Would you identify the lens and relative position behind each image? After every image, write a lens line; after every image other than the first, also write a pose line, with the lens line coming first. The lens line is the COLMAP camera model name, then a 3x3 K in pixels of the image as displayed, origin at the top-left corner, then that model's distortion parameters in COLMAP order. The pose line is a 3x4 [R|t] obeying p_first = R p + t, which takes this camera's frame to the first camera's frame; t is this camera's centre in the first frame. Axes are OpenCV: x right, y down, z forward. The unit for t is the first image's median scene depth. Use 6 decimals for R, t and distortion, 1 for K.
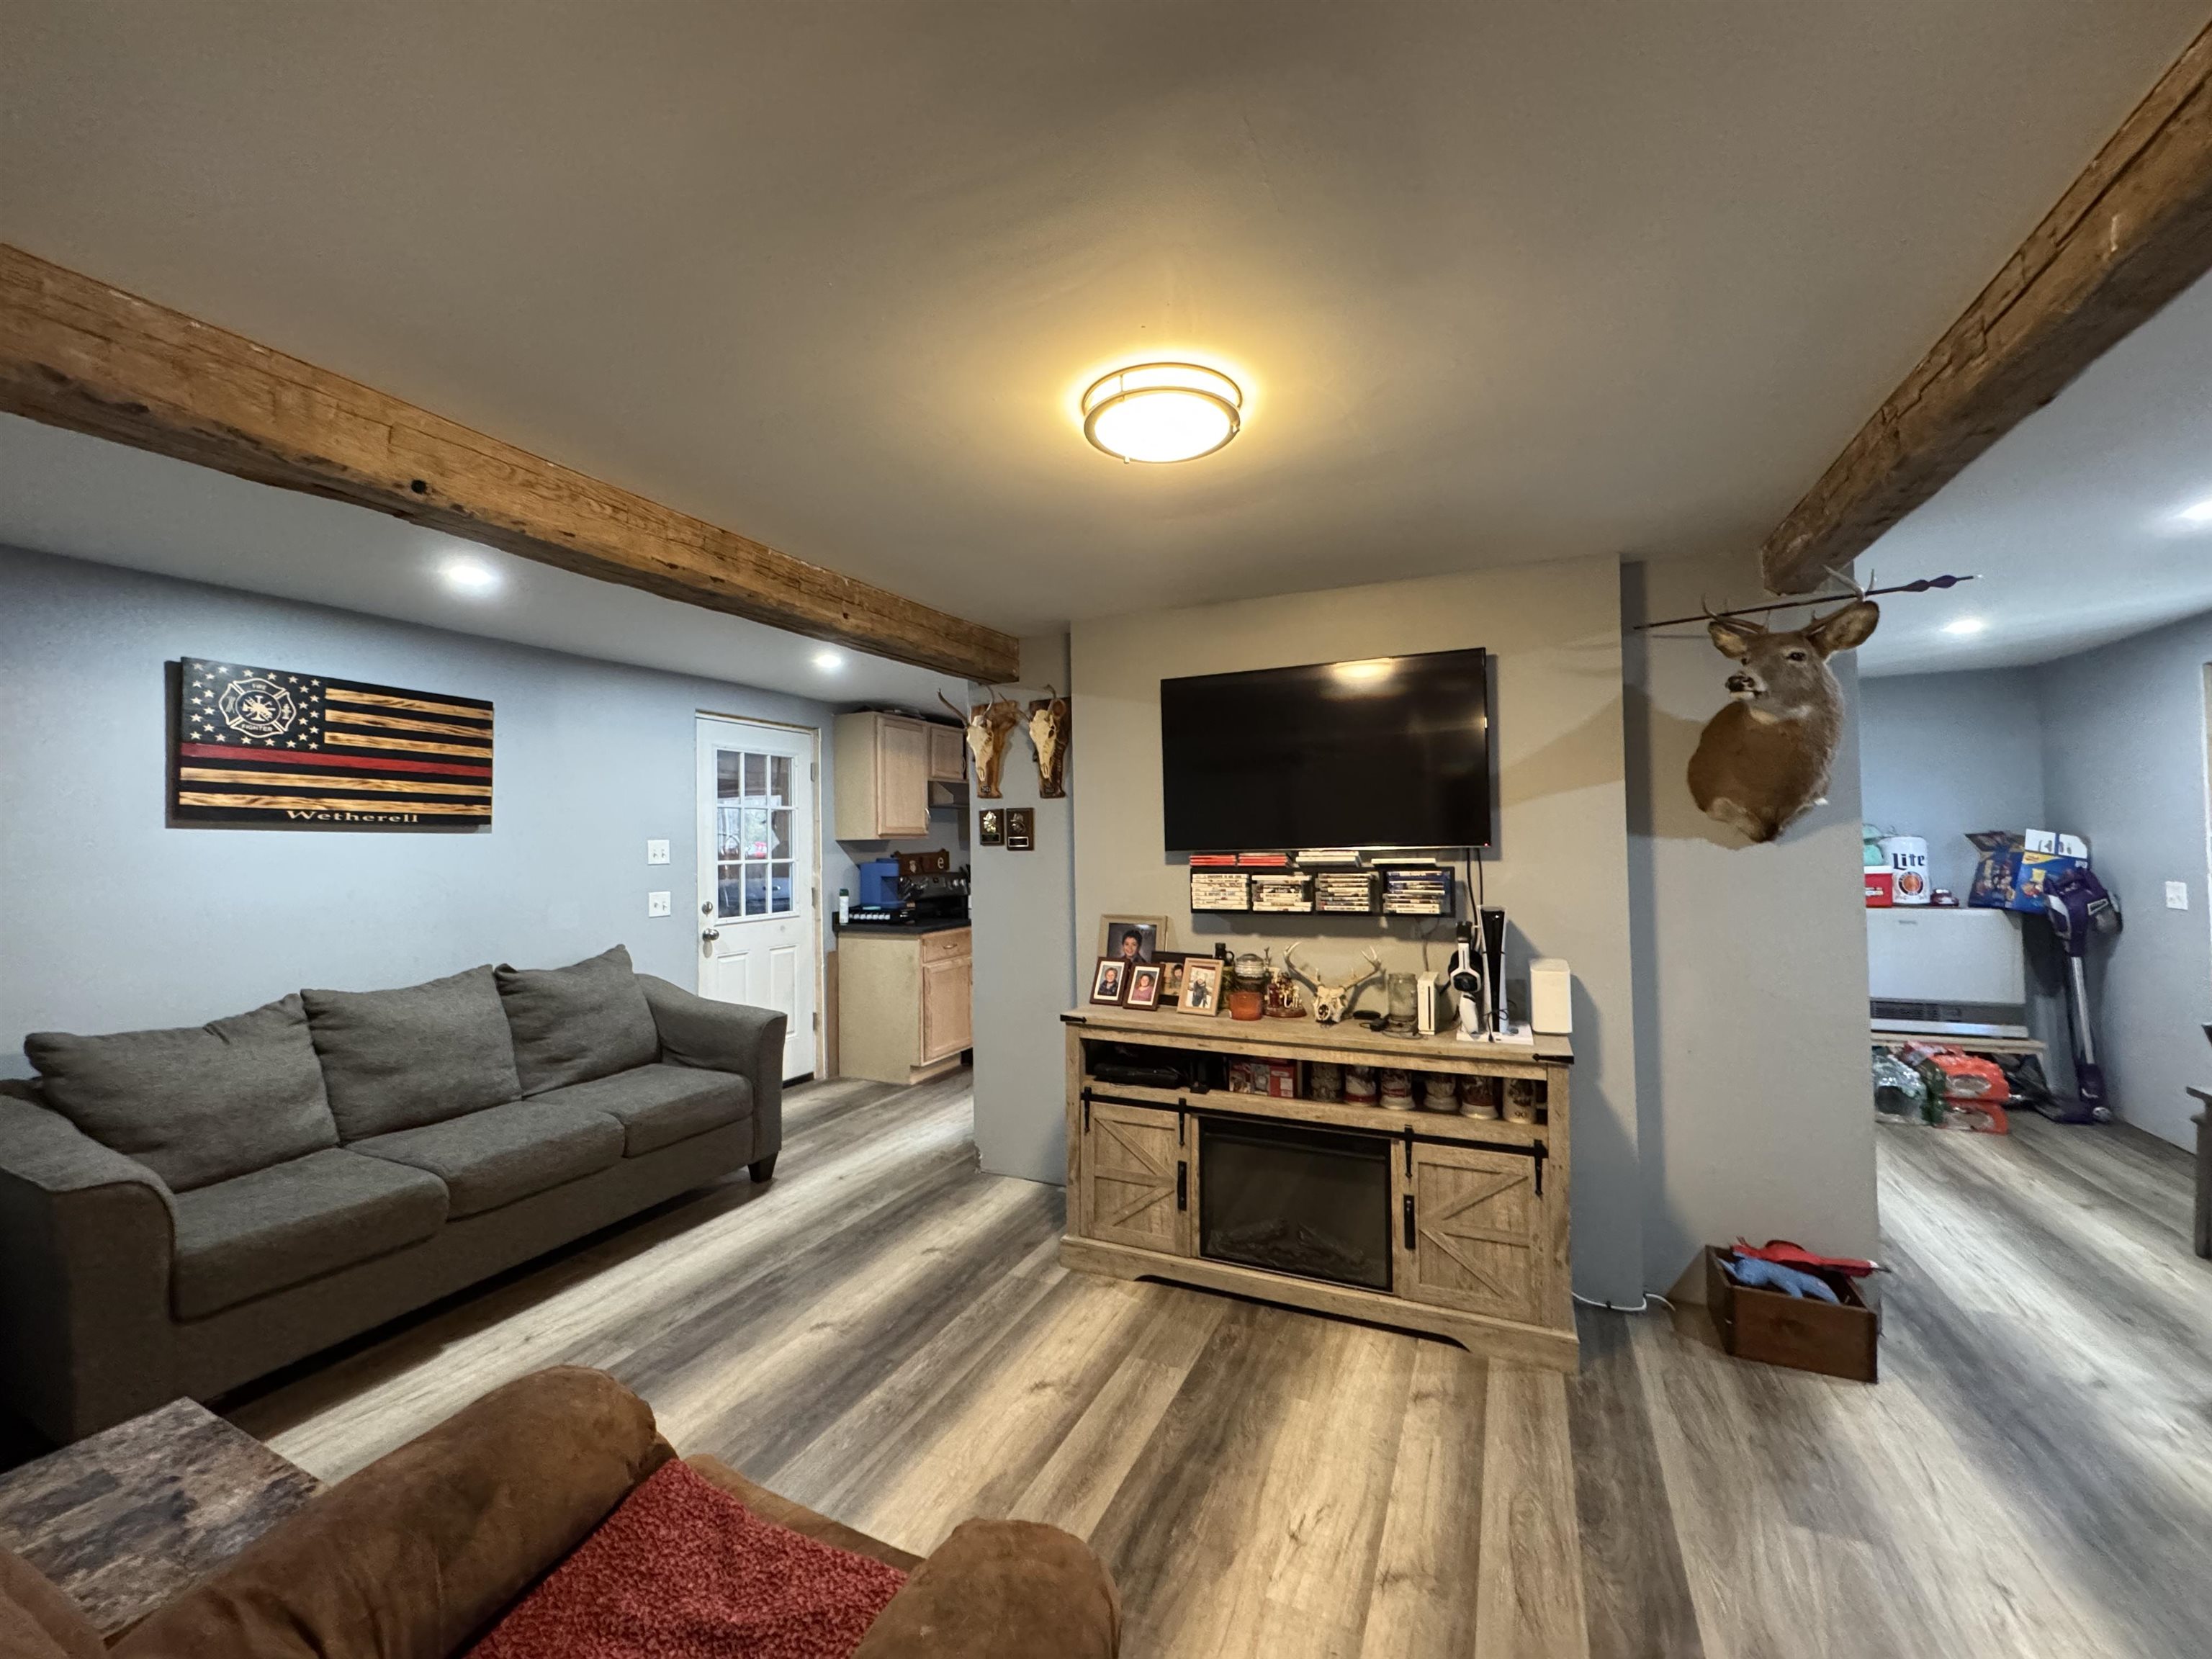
lens RADIAL K [[880.5, 0, 1106.0], [0, 880.5, 829.5], [0, 0, 1]] dist [-0.001486, 0.000037]
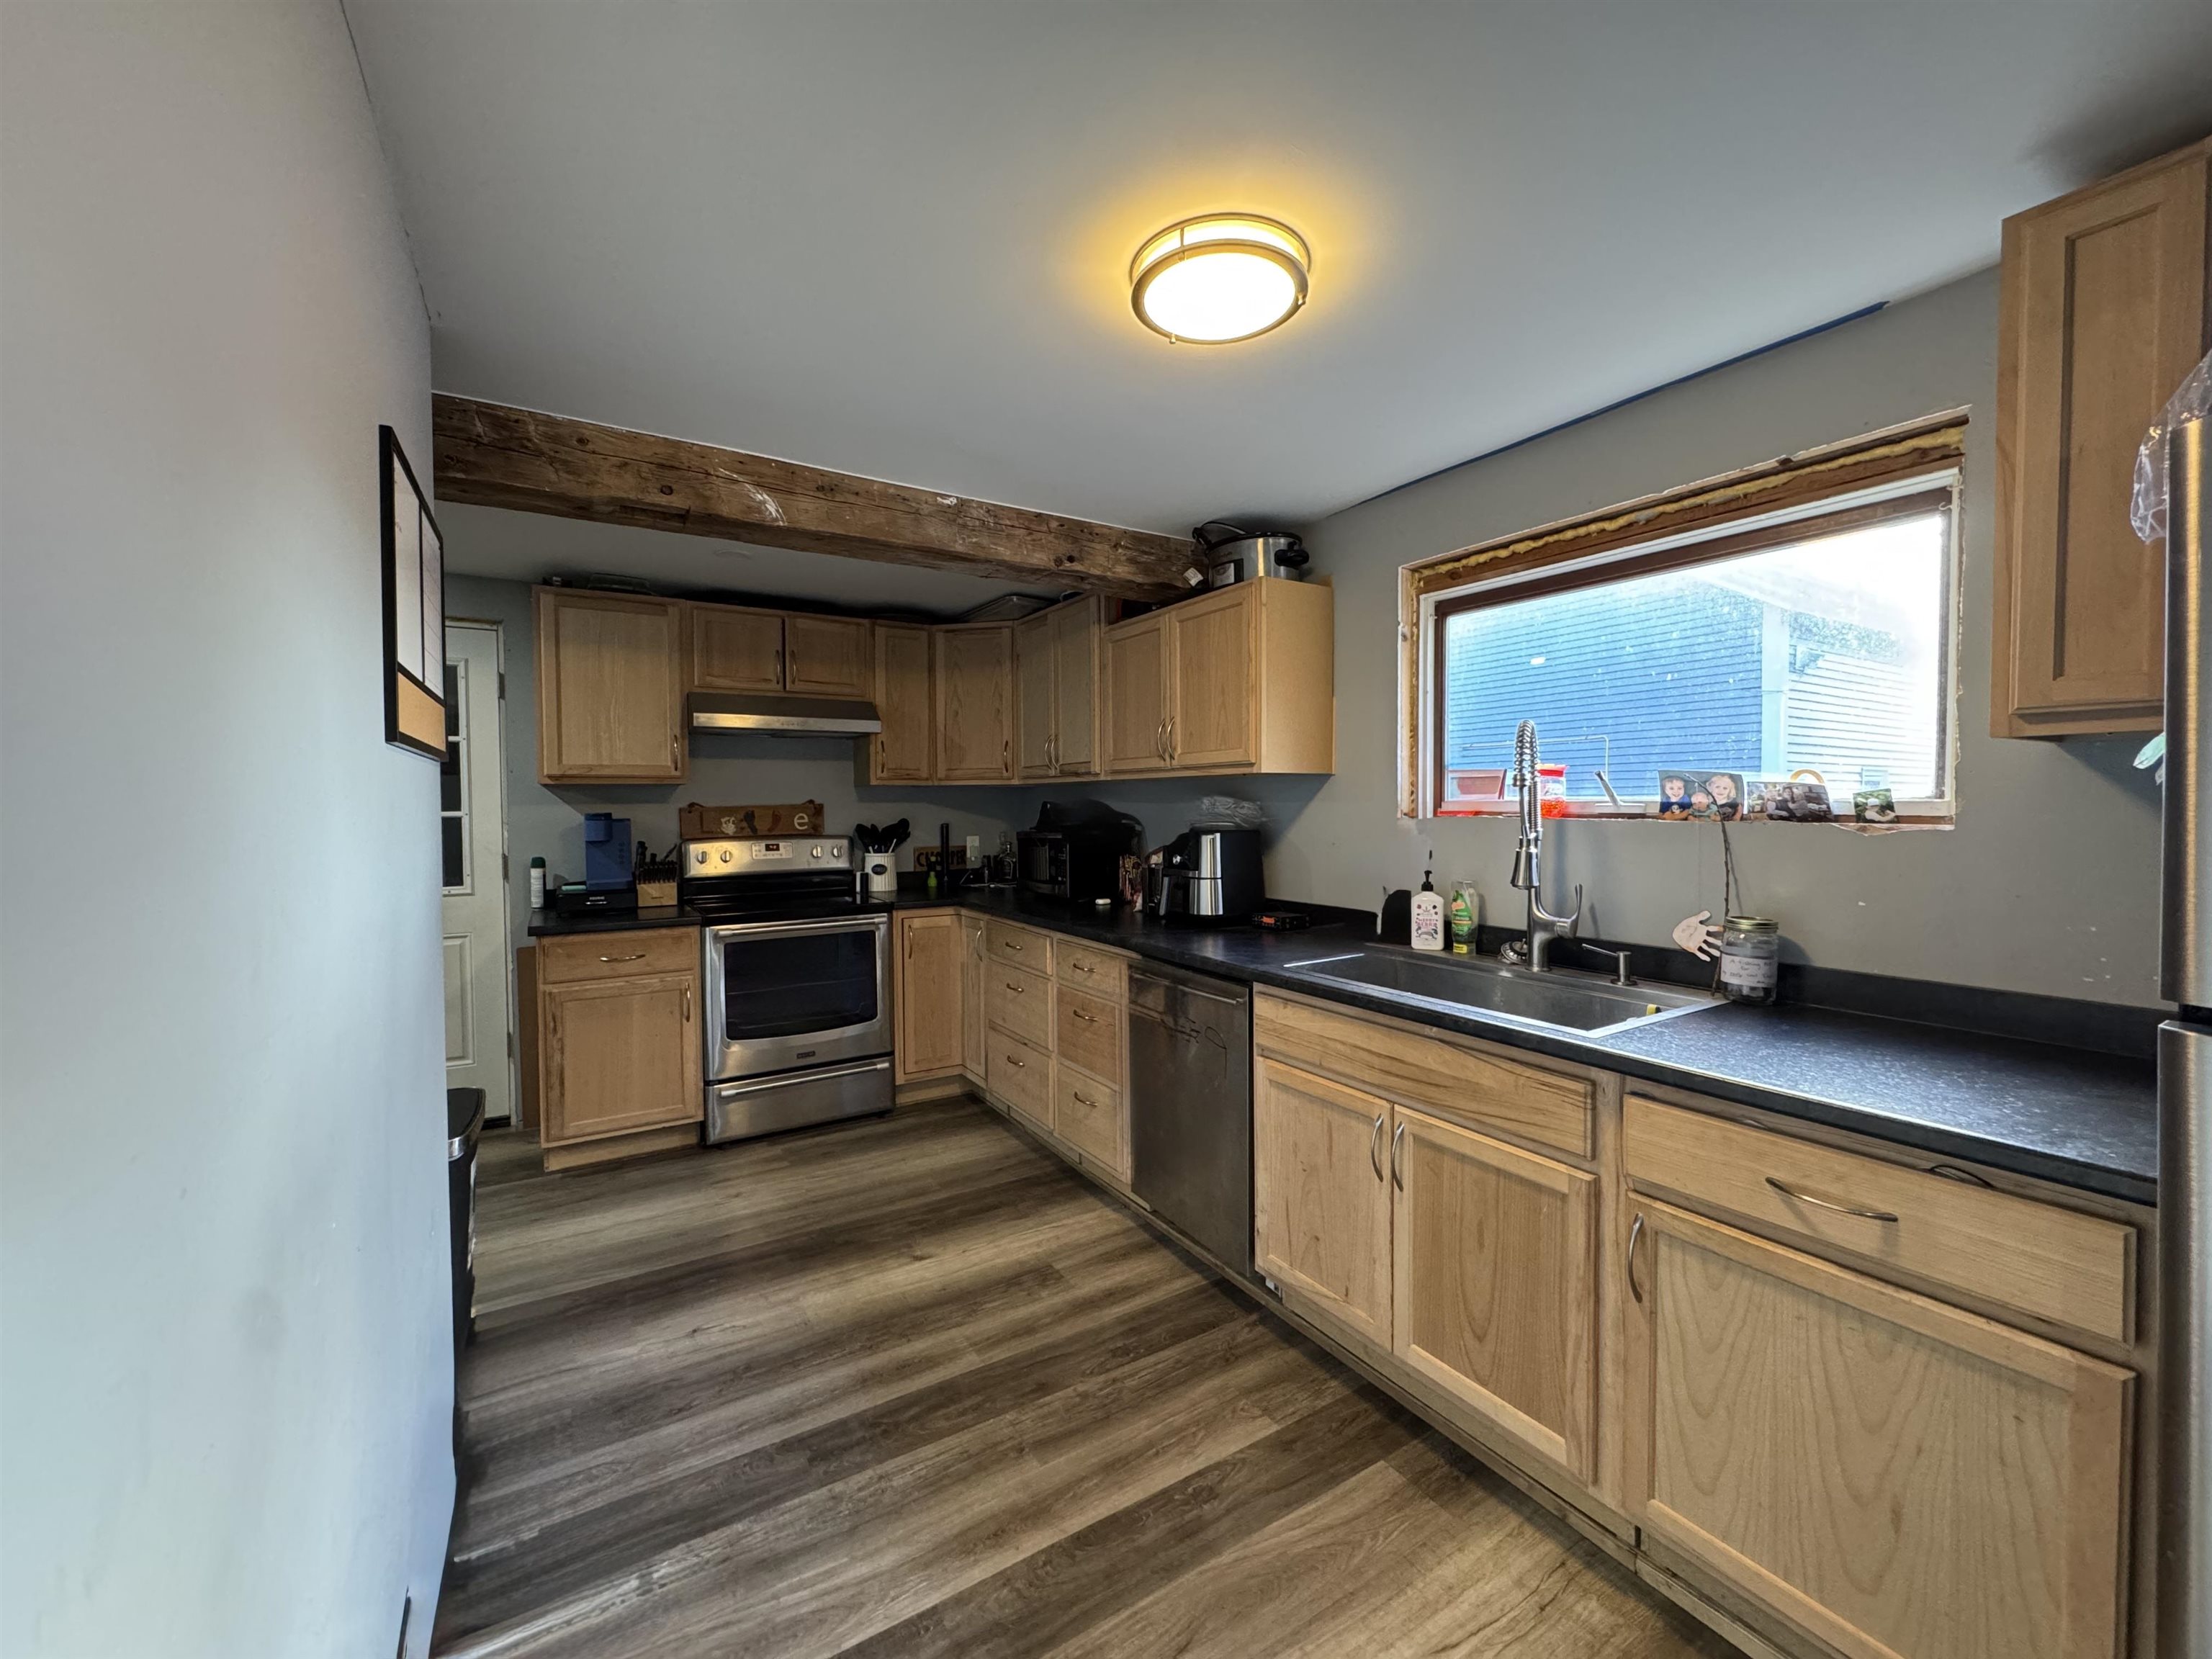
lens RADIAL K [[880.5, 0, 1106.0], [0, 880.5, 829.5], [0, 0, 1]] dist [-0.001486, 0.000037]
pose [[0.829479, 0.025518, -0.557954, 0.824844], [0.003483, 0.998700, 0.050854, 0.023058], [0.558526, -0.044126, 0.828312, 1.274610]]
